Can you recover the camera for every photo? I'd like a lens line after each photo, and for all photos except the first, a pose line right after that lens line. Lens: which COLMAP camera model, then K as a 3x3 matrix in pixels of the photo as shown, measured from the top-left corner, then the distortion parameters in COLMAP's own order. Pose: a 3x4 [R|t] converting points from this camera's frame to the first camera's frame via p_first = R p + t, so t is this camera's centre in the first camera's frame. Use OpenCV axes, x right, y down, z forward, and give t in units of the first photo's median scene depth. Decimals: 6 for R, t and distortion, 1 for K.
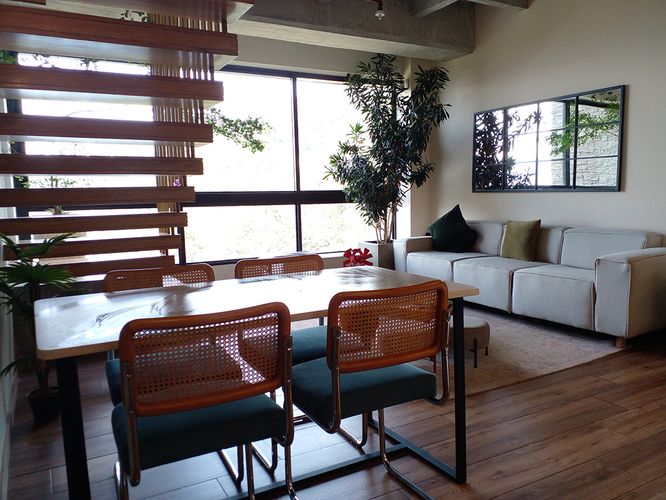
lens RADIAL K [[551.3, 0, 320.9], [0, 551.3, 252.1], [0, 0, 1]] dist [0.055060, -0.148302]
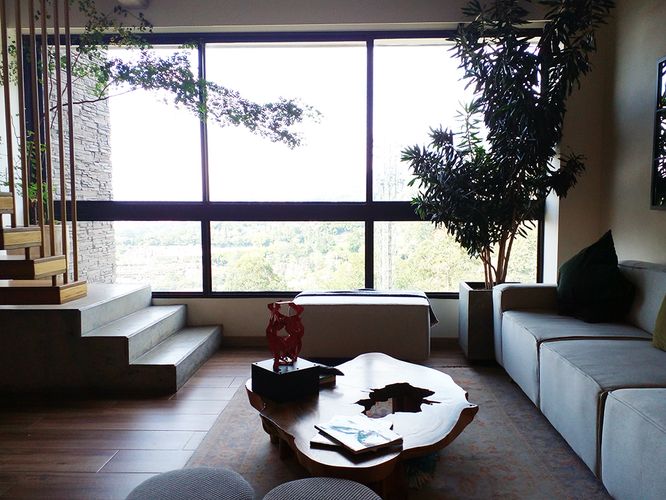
lens RADIAL K [[551.3, 0, 320.9], [0, 551.3, 252.1], [0, 0, 1]] dist [0.055060, -0.148302]
pose [[0.845403, 0.058789, -0.530884, 0.291072], [-0.071614, 0.997426, -0.003588, -0.042476], [0.529306, 0.041052, 0.847437, 0.393371]]
